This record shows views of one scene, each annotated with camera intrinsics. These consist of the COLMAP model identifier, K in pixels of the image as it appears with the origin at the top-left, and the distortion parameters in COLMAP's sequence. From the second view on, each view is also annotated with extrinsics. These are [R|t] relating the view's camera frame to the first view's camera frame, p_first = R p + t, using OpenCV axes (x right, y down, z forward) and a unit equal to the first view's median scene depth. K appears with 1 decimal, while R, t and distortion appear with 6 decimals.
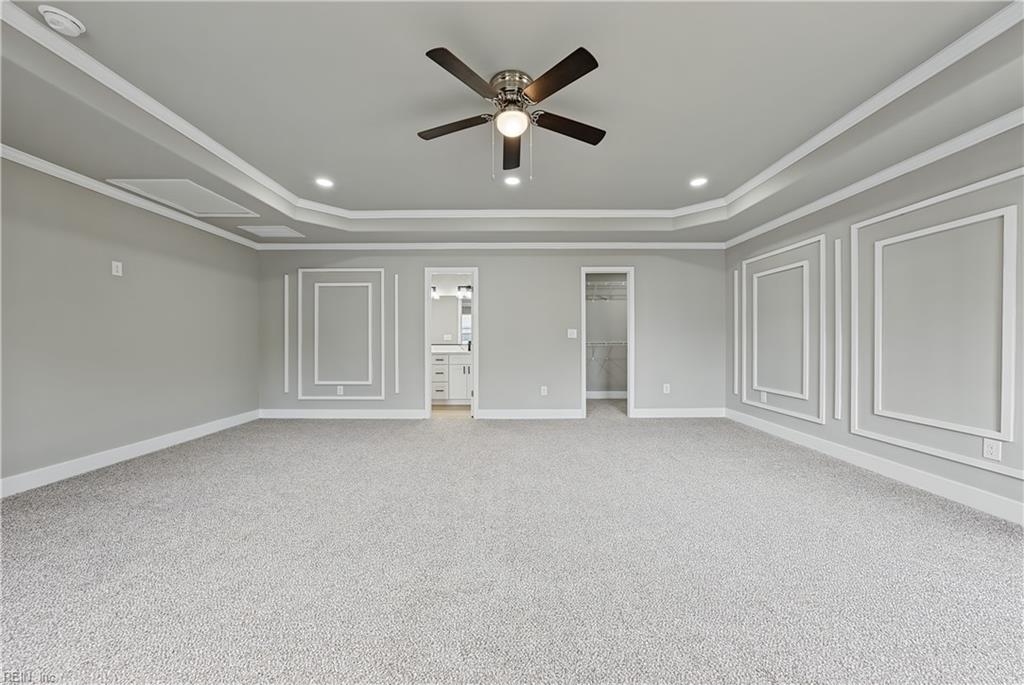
lens RADIAL K [[352.0, 0, 515.7], [0, 352.0, 341.3], [0, 0, 1]] dist [-0.022568, 0.000531]
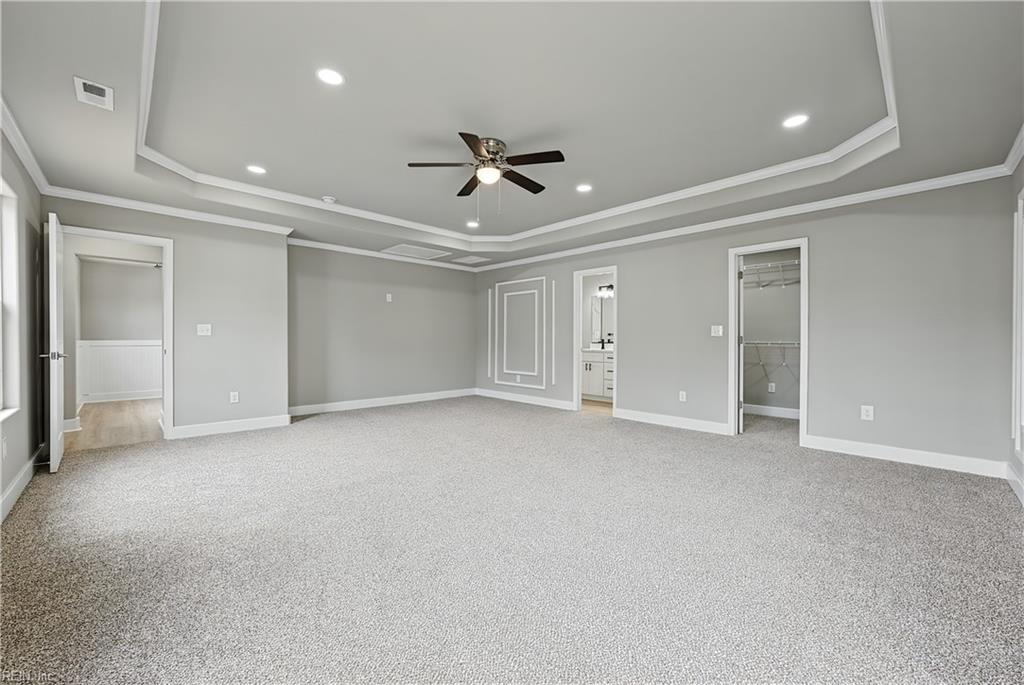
lens RADIAL K [[395.7, 0, 510.6], [0, 395.7, 339.5], [0, 0, 1]] dist [-0.010505, -0.000132]
pose [[0.699763, 0.005688, -0.714352, 0.485375], [-0.005265, 0.999982, 0.002805, -0.002008], [0.714355, 0.001798, 0.699781, 0.002334]]
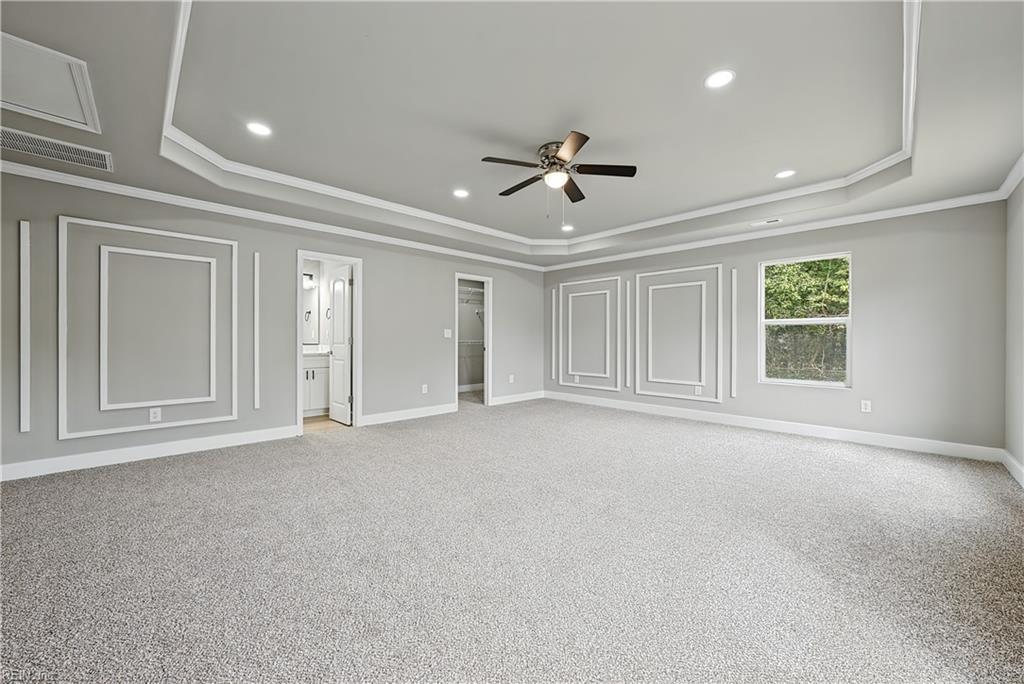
lens RADIAL K [[395.7, 0, 506.0], [0, 395.7, 342.9], [0, 0, 1]] dist [-0.010505, -0.000132]
pose [[0.718007, -0.003031, 0.696030, -0.551416], [-0.002388, 0.999974, 0.006818, -0.001464], [-0.696032, -0.006558, 0.717981, 0.011248]]
